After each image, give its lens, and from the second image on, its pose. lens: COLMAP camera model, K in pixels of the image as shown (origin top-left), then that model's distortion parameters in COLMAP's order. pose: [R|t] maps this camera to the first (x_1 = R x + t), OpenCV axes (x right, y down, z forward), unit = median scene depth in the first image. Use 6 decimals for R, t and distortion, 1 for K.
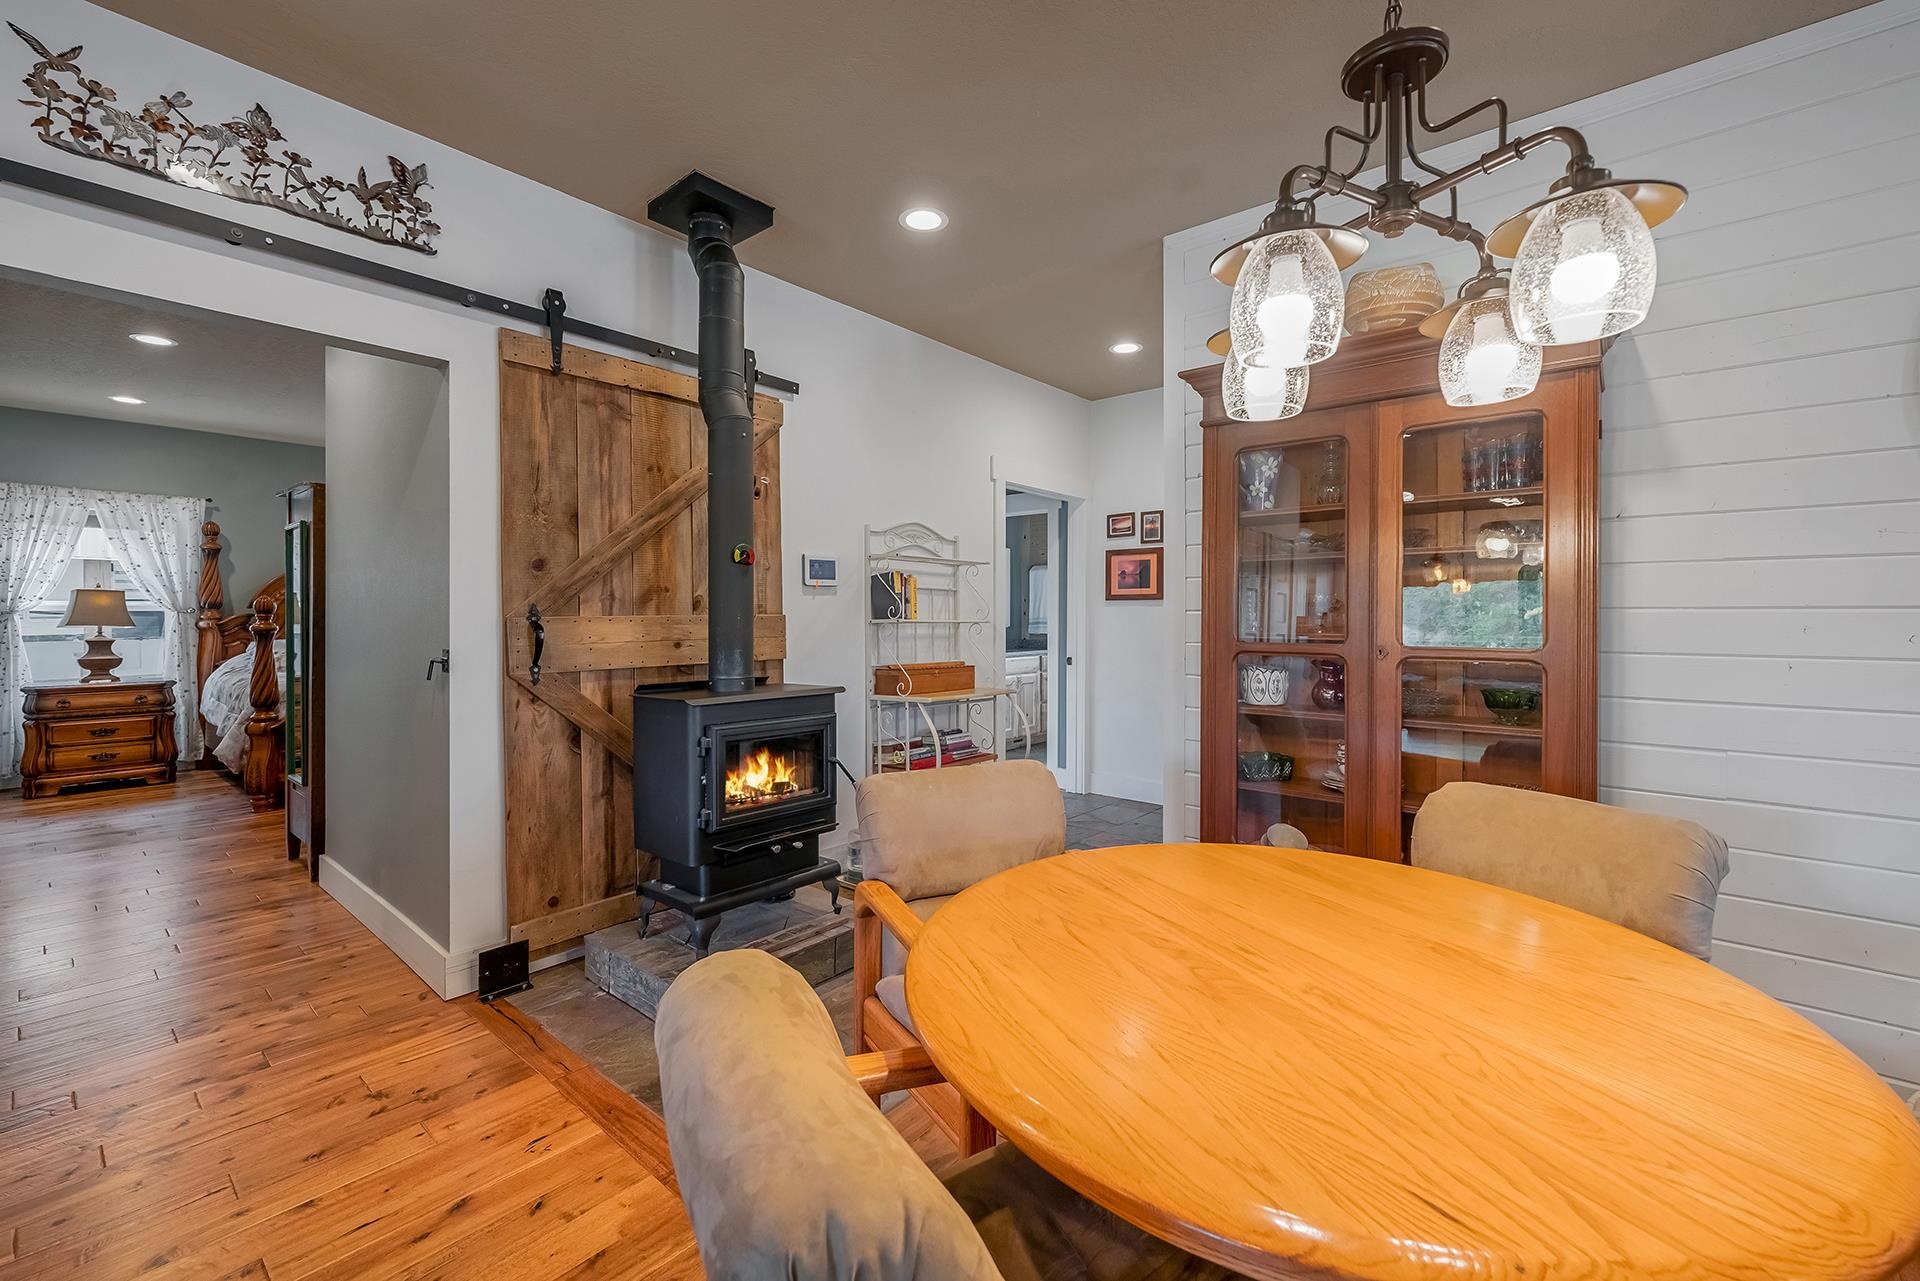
lens RADIAL K [[791.3, 0, 963.7], [0, 791.3, 624.9], [0, 0, 1]] dist [-0.000669, 0.000116]
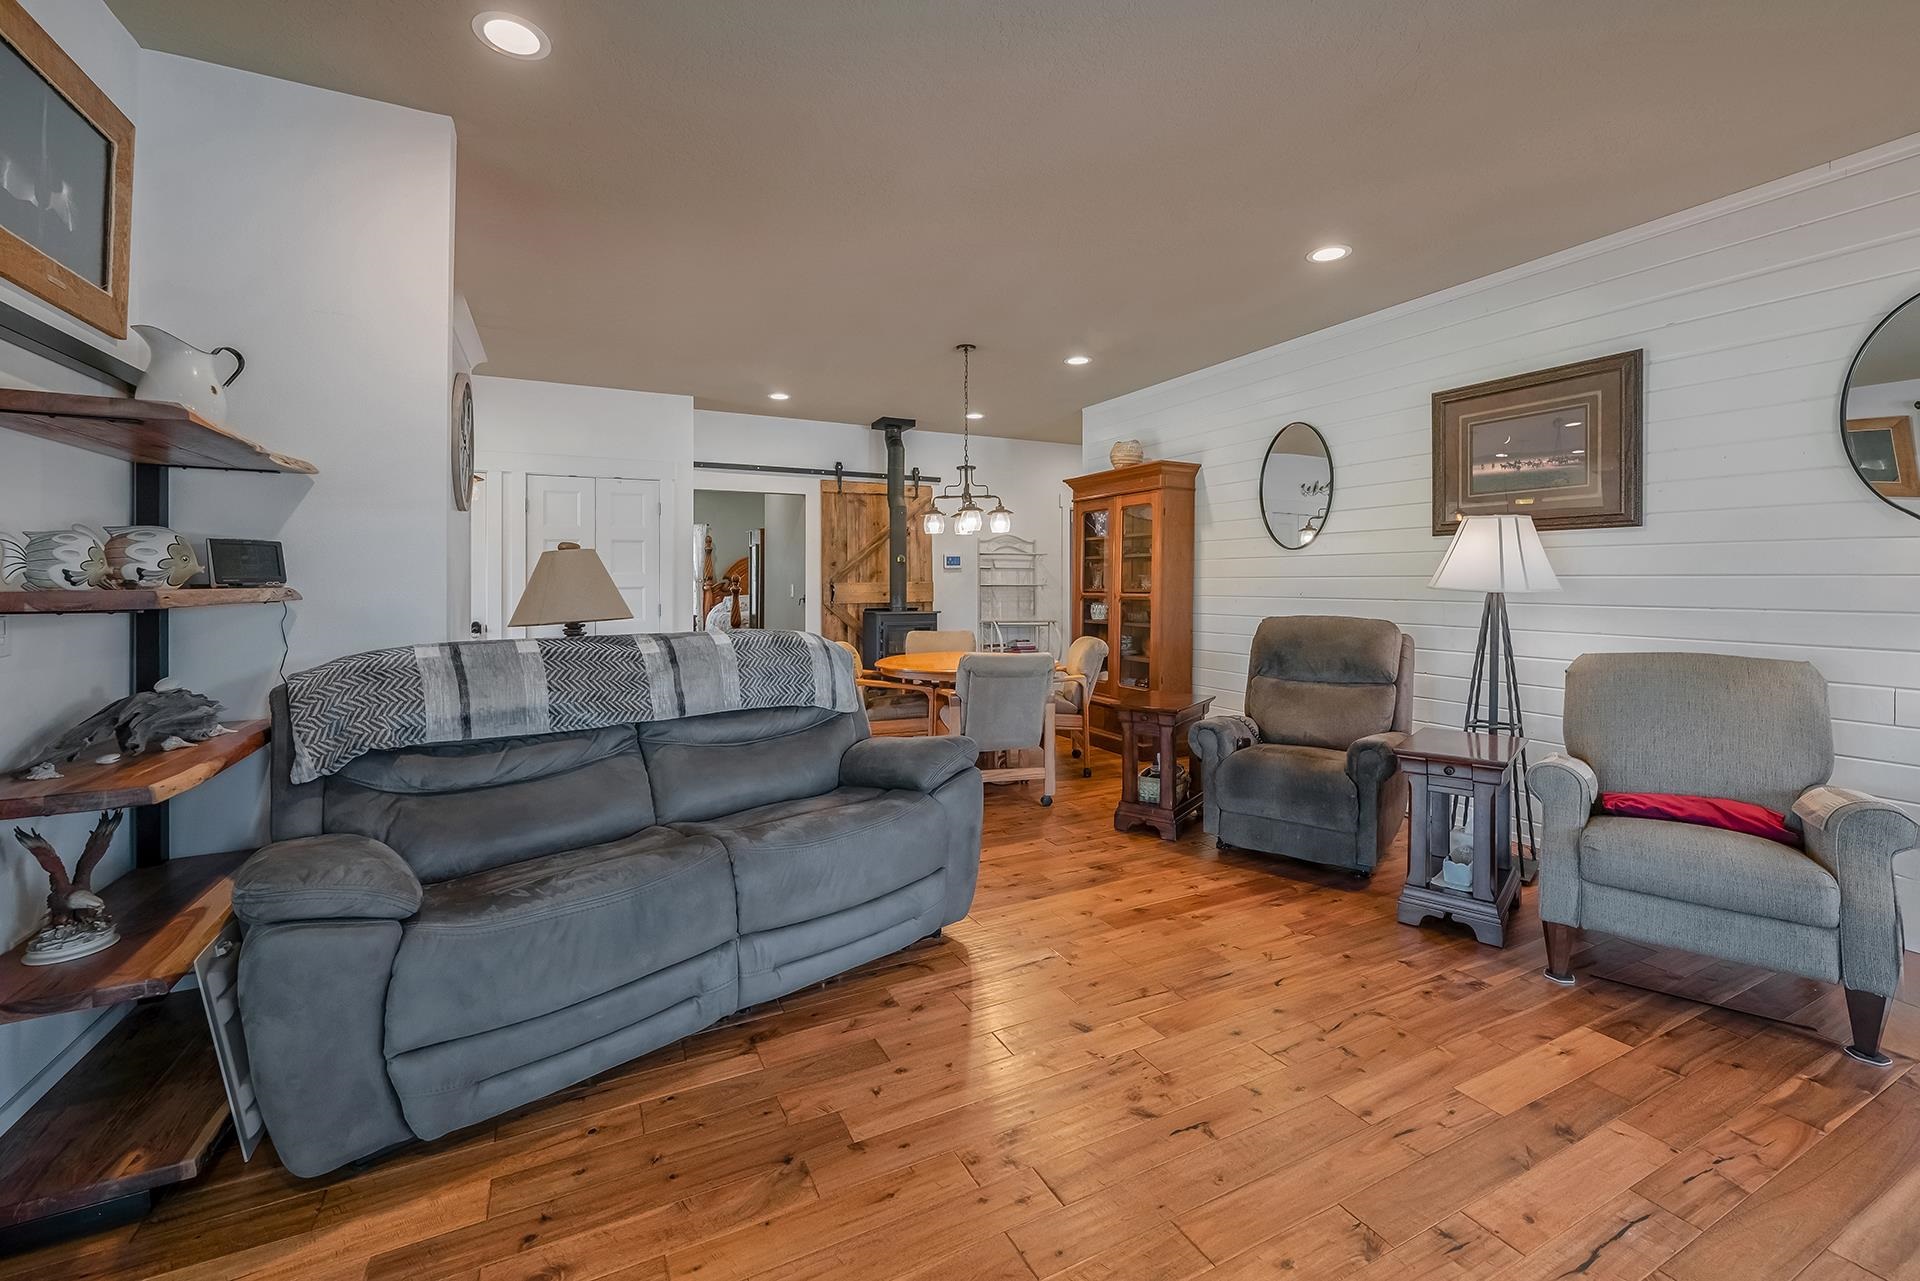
lens RADIAL K [[791.3, 0, 928.5], [0, 791.3, 580.5], [0, 0, 1]] dist [-0.000669, 0.000116]
pose [[0.905969, -0.005083, -0.423313, 0.468366], [-0.000336, 0.999919, -0.012727, 0.007789], [0.423343, 0.011672, 0.905894, -0.682524]]
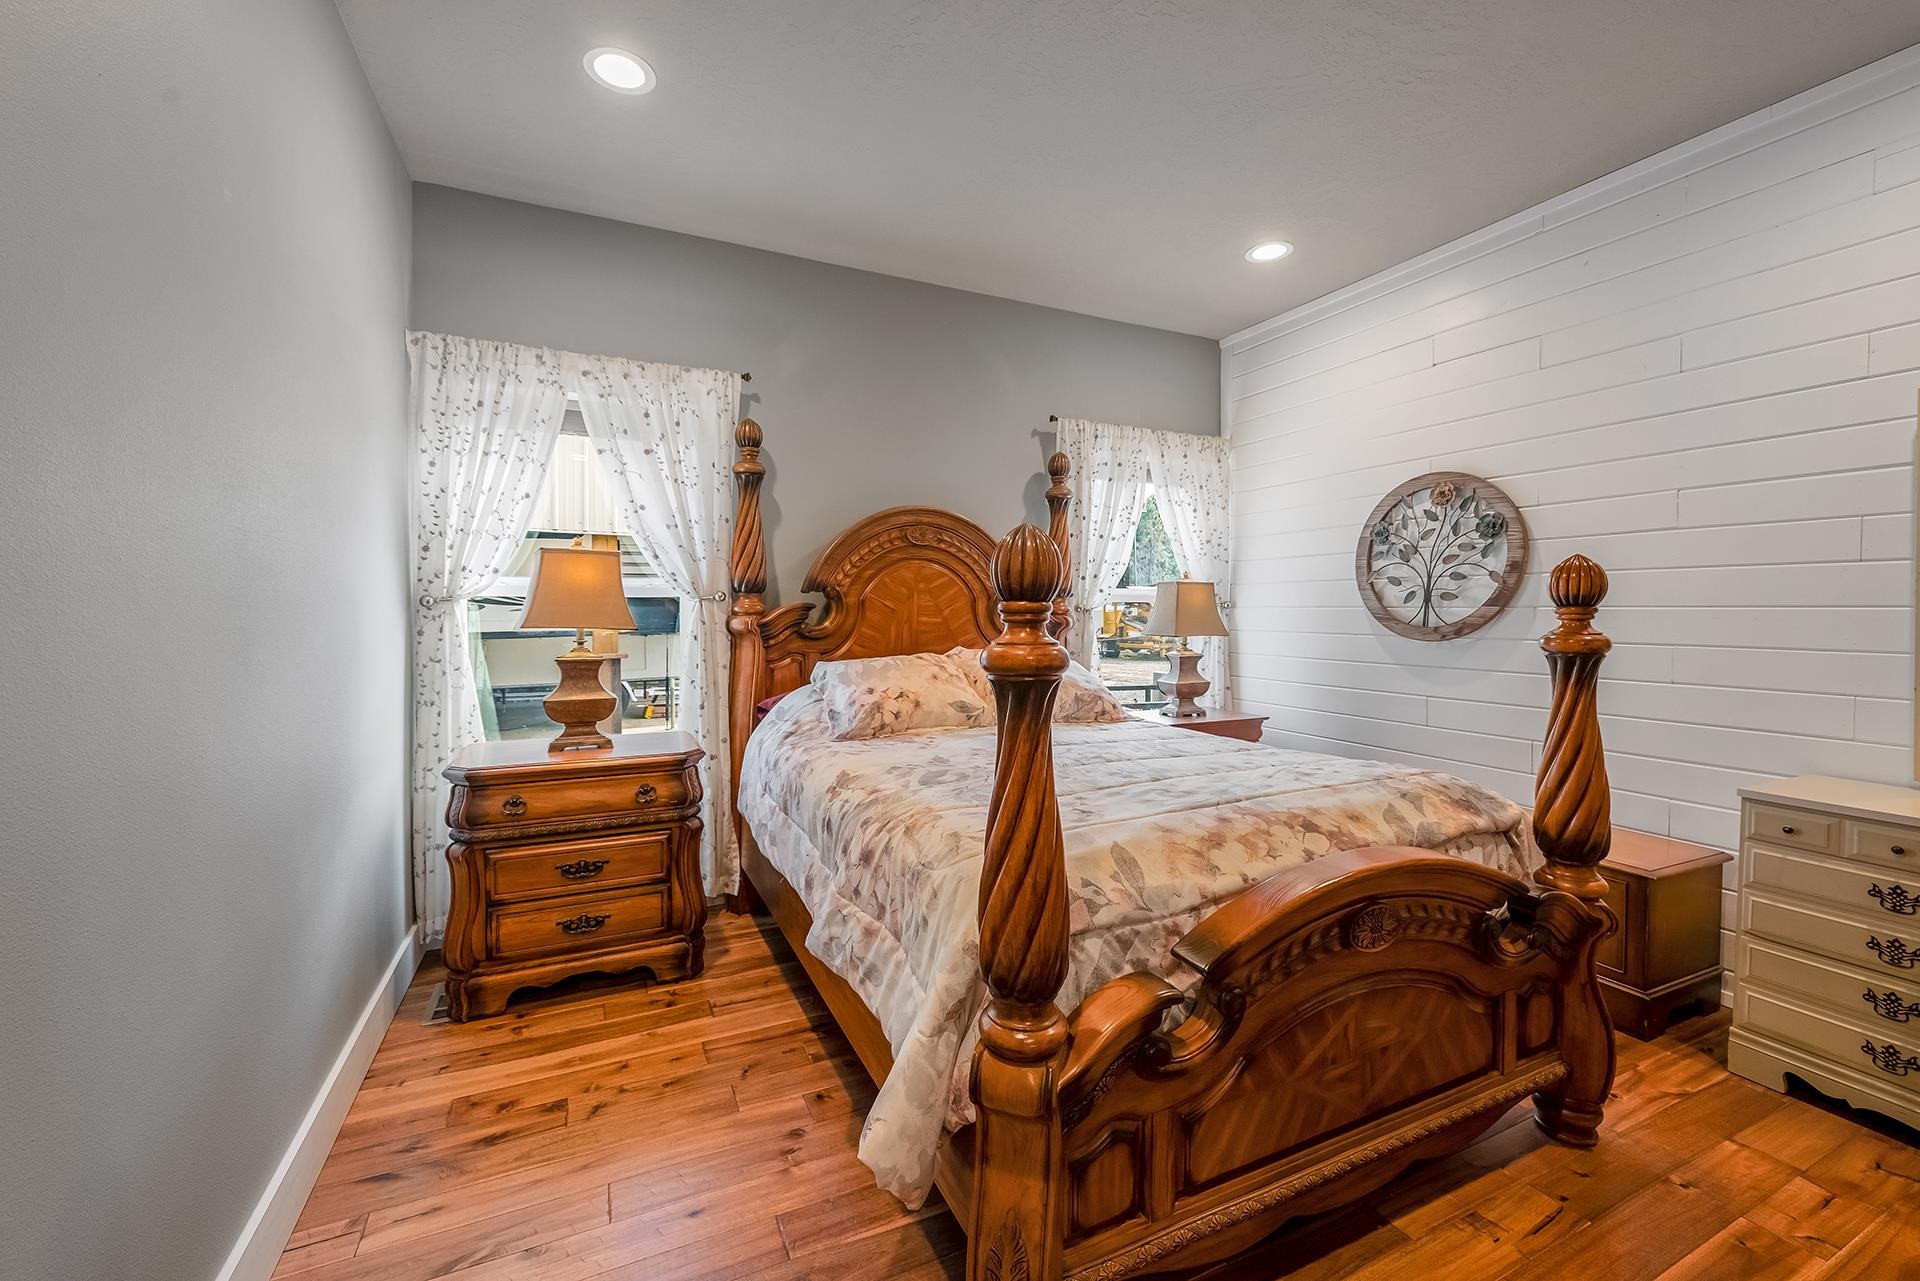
lens RADIAL K [[791.3, 0, 954.0], [0, 791.3, 625.9], [0, 0, 1]] dist [-0.000669, 0.000116]
pose [[0.908942, 0.011449, -0.416765, -0.767302], [-0.006133, 0.999882, 0.014090, -0.009009], [0.416877, -0.010251, 0.908905, 0.734687]]
